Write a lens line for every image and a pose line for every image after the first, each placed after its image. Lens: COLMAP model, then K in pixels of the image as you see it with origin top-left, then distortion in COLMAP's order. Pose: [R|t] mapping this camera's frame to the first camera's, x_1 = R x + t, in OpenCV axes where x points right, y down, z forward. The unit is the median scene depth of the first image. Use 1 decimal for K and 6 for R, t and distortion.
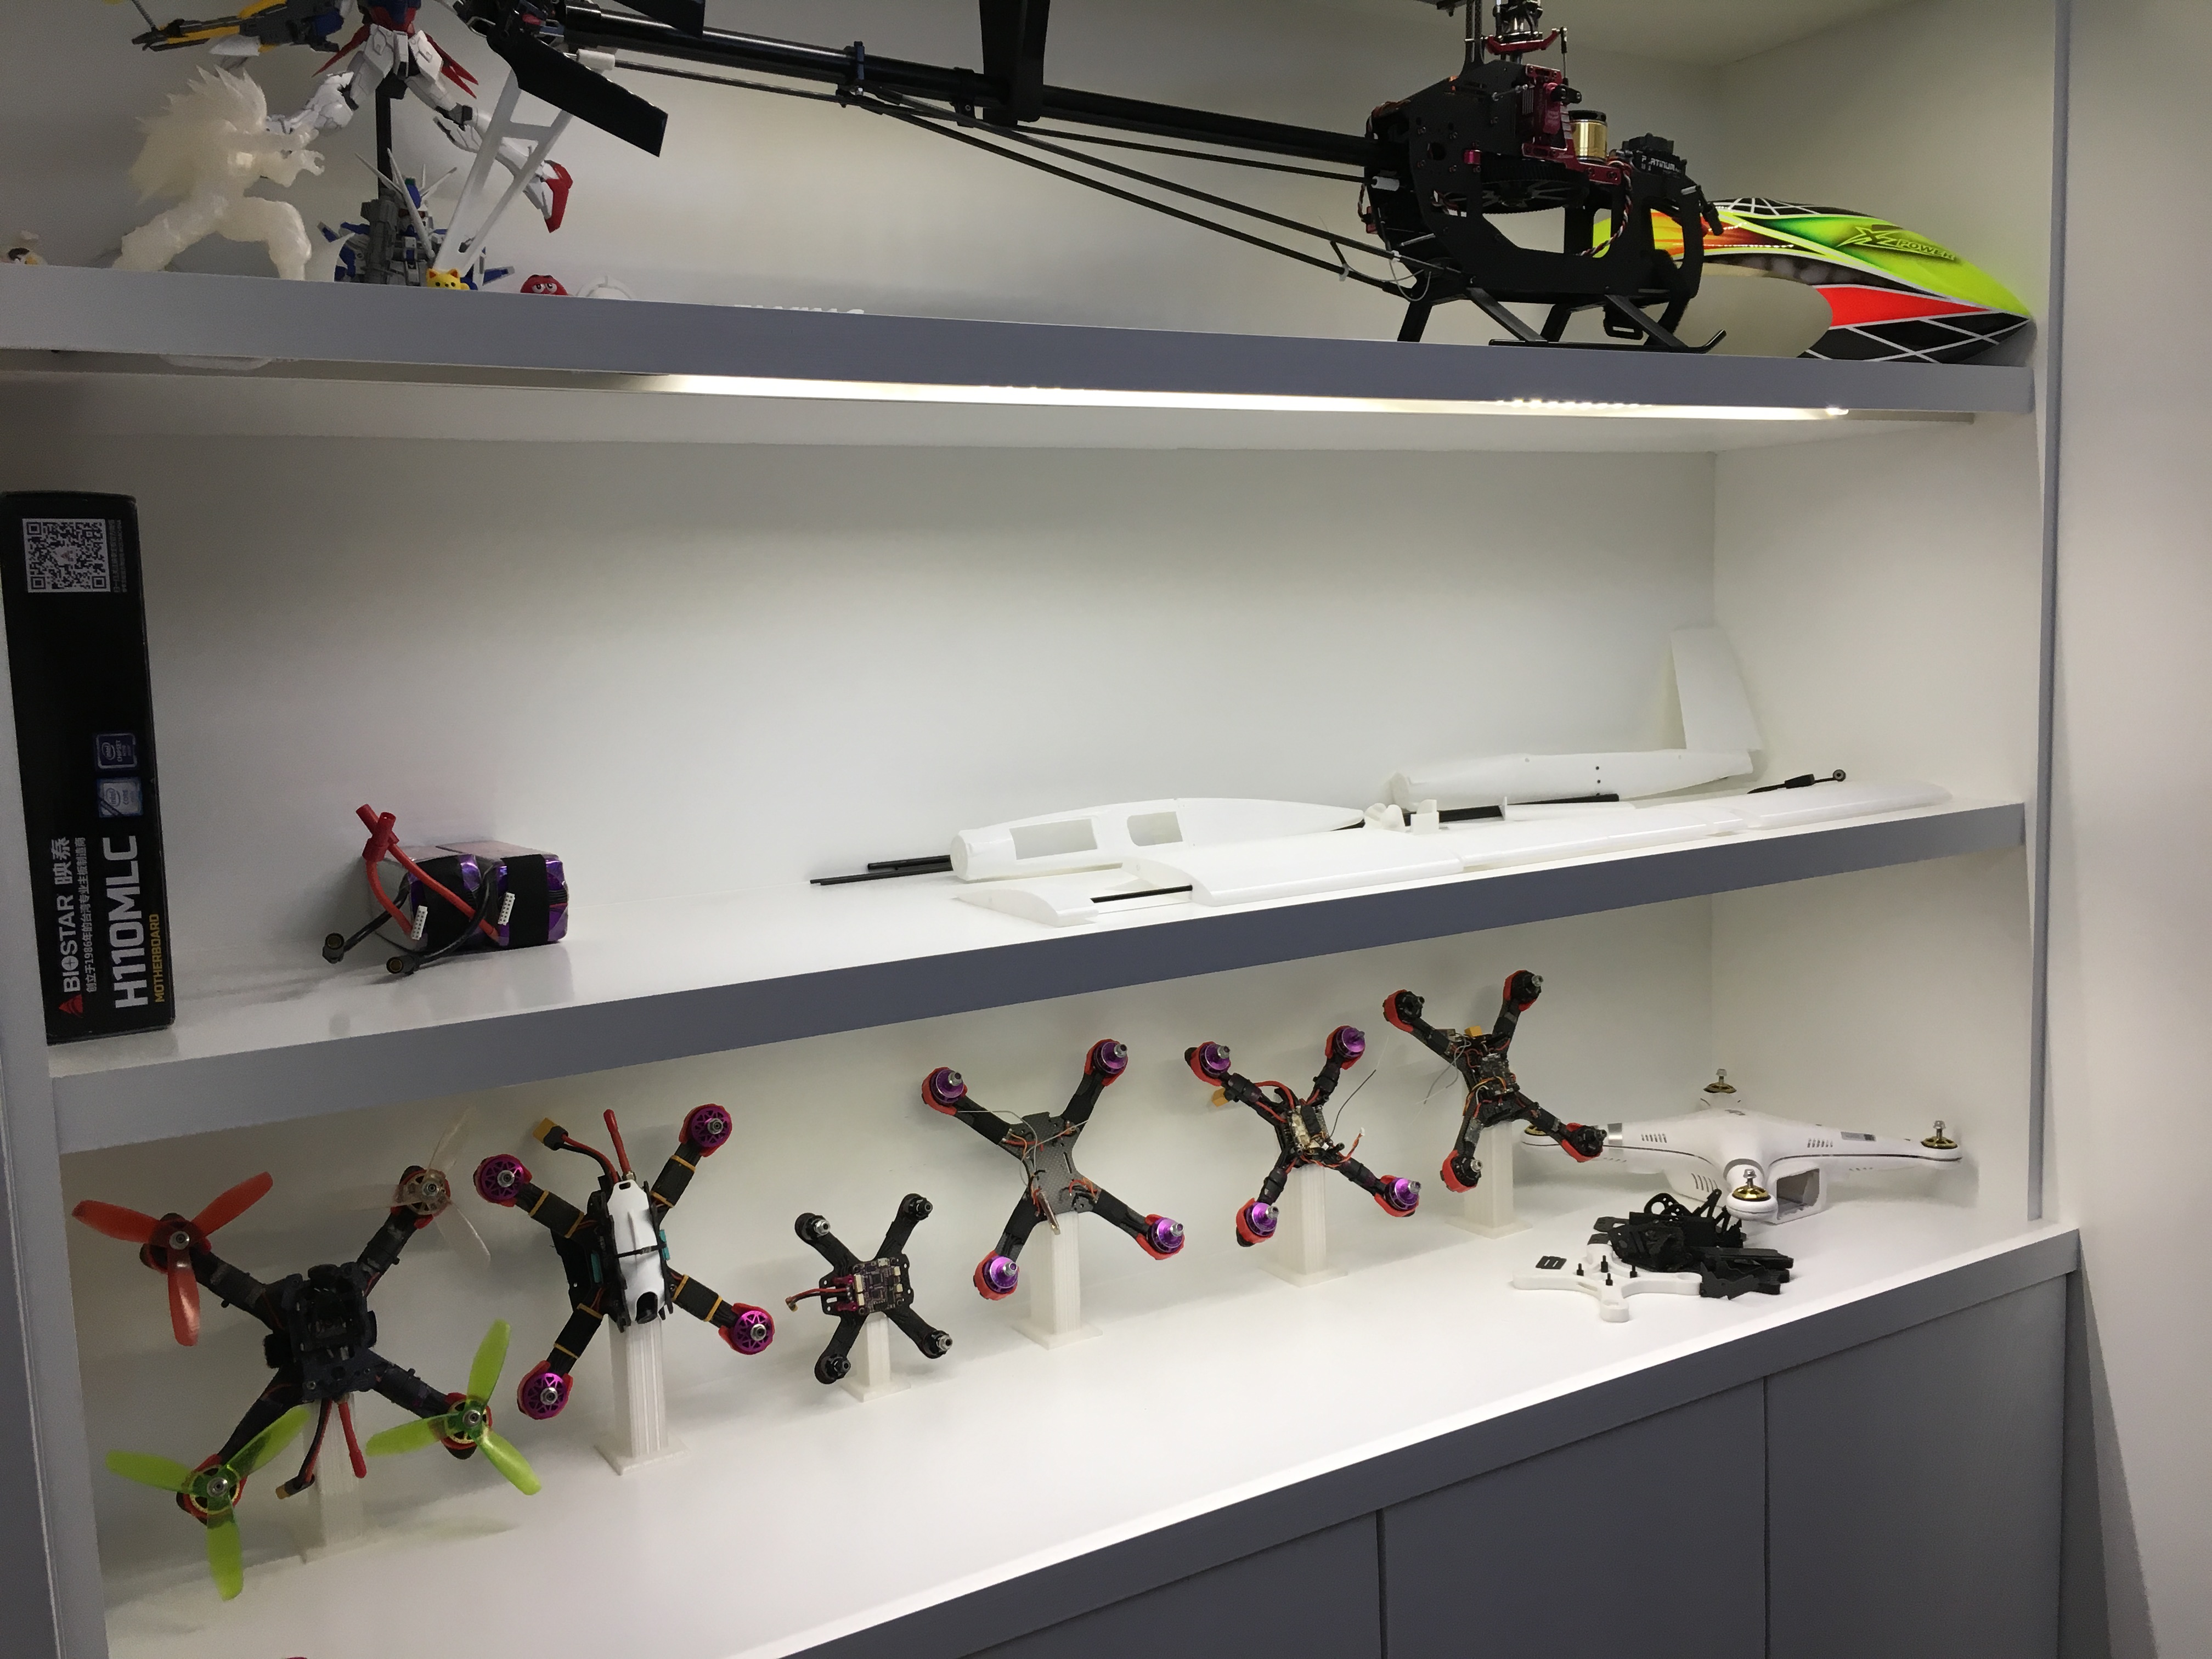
lens RADIAL K [[2012.7, 0, 1106.0], [0, 2012.7, 829.5], [0, 0, 1]] dist [0.039002, -0.004059]
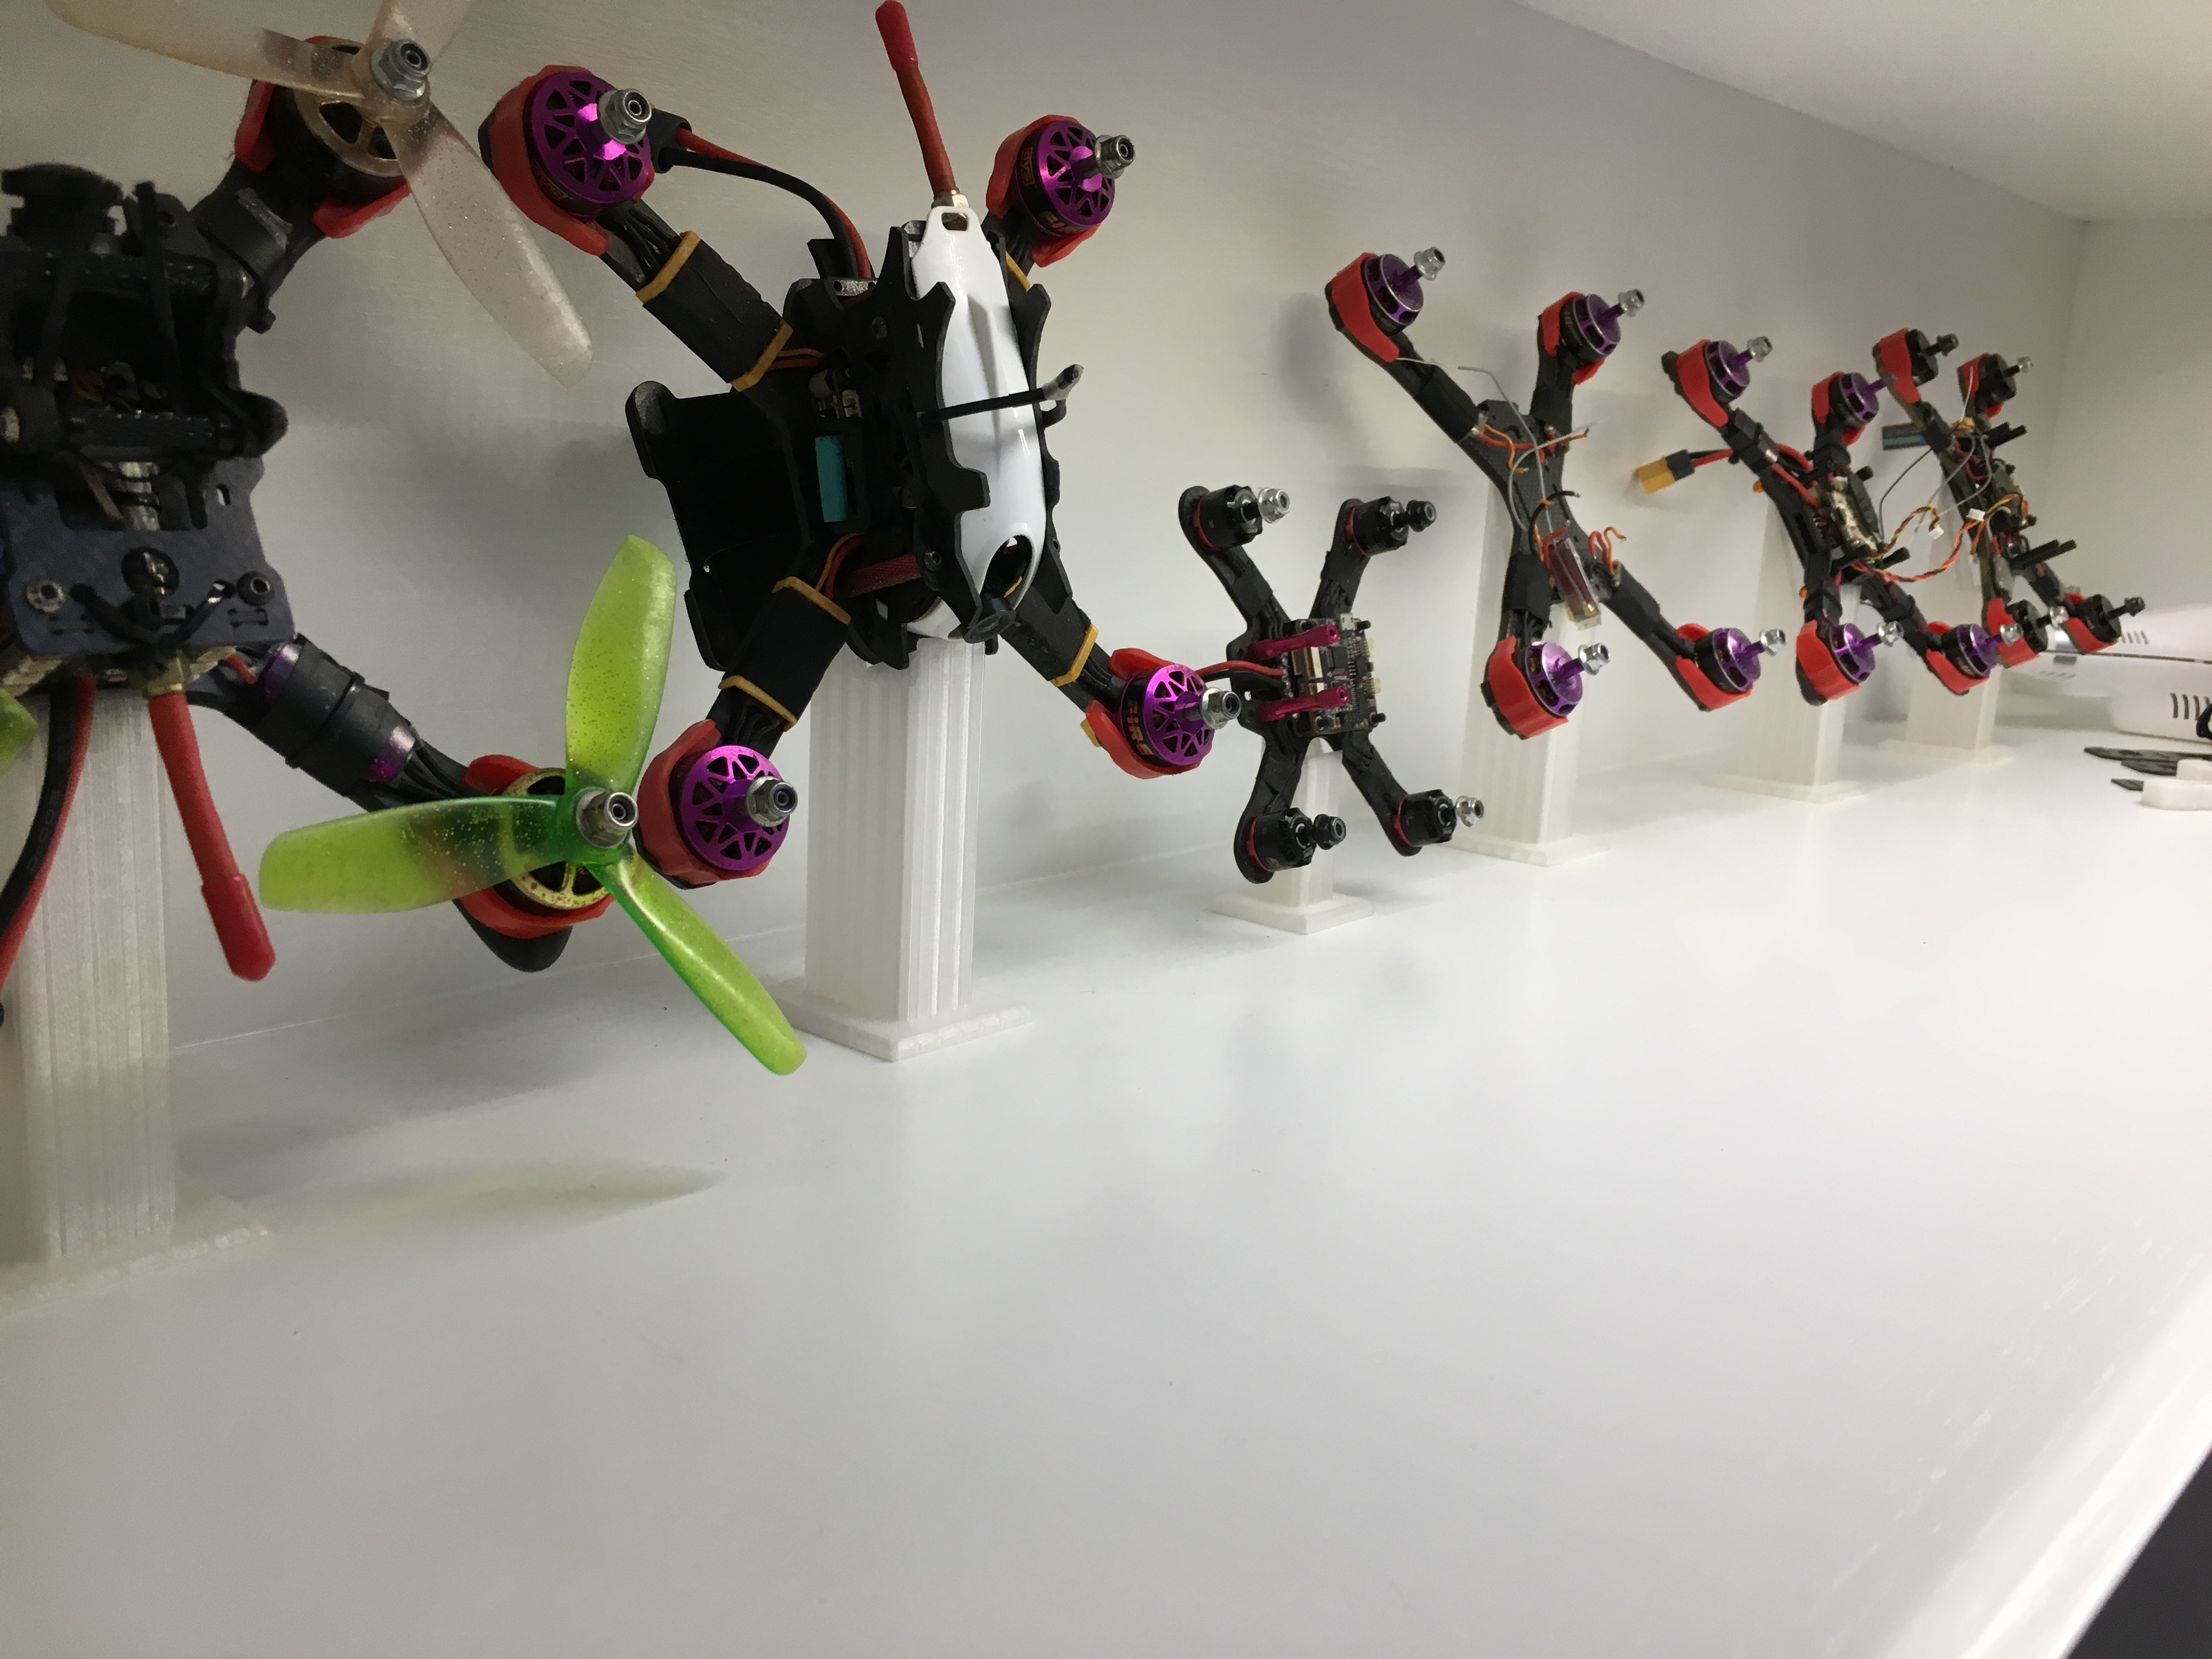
lens RADIAL K [[2012.7, 0, 1106.0], [0, 2012.7, 829.5], [0, 0, 1]] dist [0.039002, -0.004059]
pose [[0.961414, 0.022575, 0.274176, -0.282862], [-0.044517, 0.996259, 0.074071, 0.234668], [-0.271478, -0.083419, 0.958823, 0.613815]]
